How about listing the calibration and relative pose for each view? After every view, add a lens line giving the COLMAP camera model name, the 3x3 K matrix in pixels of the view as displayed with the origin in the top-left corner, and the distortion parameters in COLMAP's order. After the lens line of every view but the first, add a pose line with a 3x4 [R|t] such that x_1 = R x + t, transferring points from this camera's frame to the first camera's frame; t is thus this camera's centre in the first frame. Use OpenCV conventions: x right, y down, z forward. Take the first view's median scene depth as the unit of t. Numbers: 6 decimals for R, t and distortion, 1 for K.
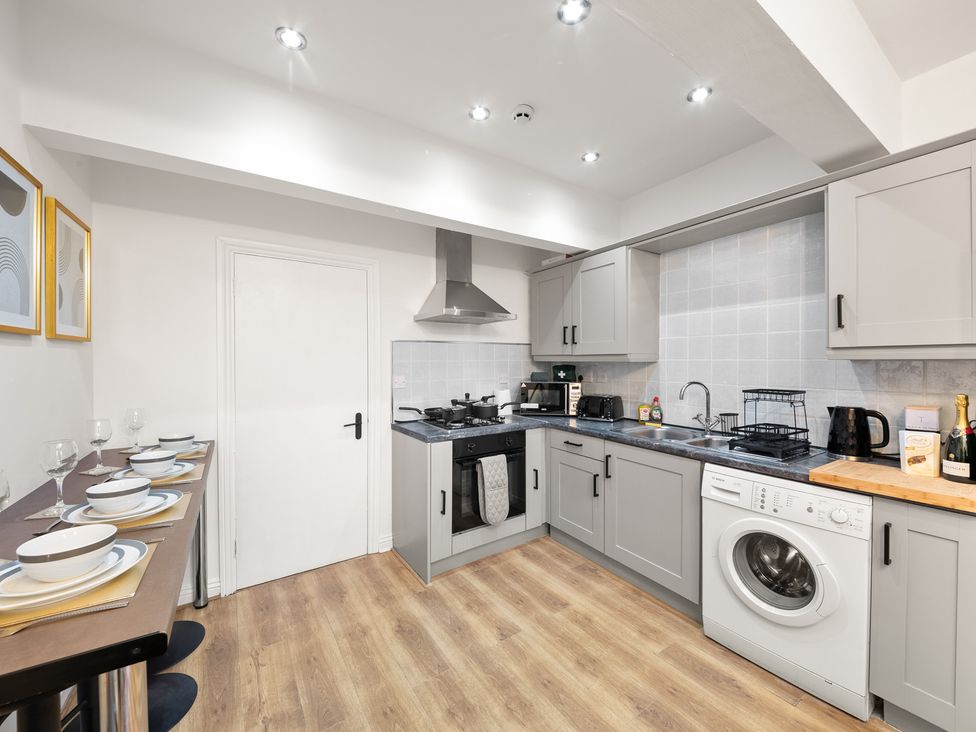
lens RADIAL K [[389.0, 0, 493.5], [0, 389.0, 363.7], [0, 0, 1]] dist [0.037991, -0.026817]
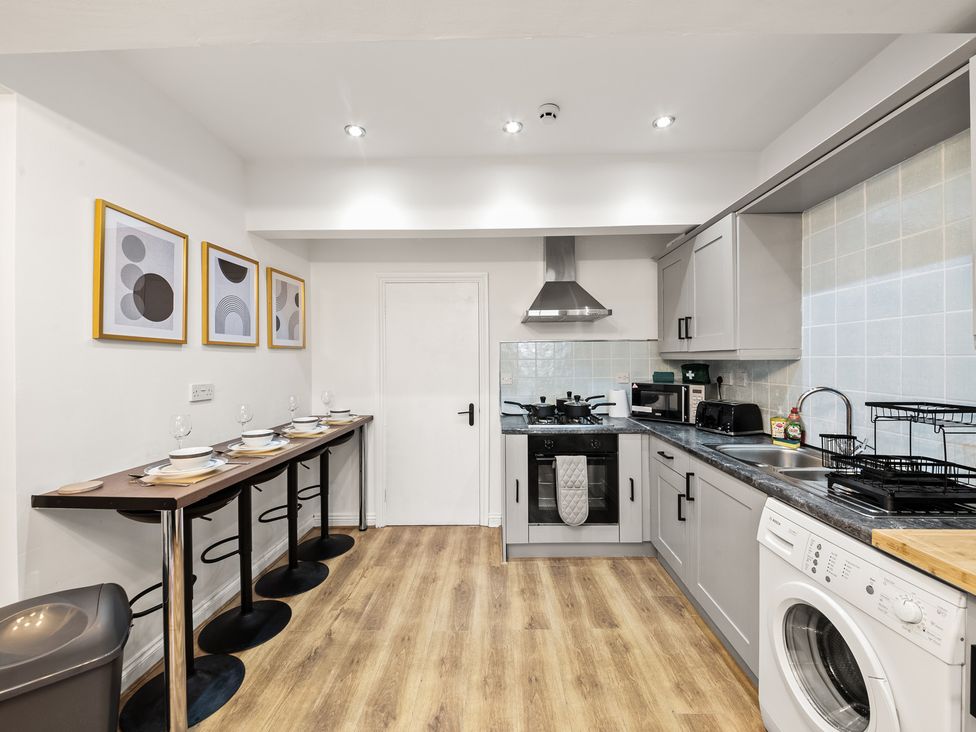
lens RADIAL K [[389.0, 0, 493.5], [0, 389.0, 363.7], [0, 0, 1]] dist [0.037991, -0.026817]
pose [[0.821848, 0.002100, -0.569704, 0.408902], [0.000514, 0.999990, 0.004427, -0.001068], [0.569707, -0.003932, 0.821838, 0.076767]]
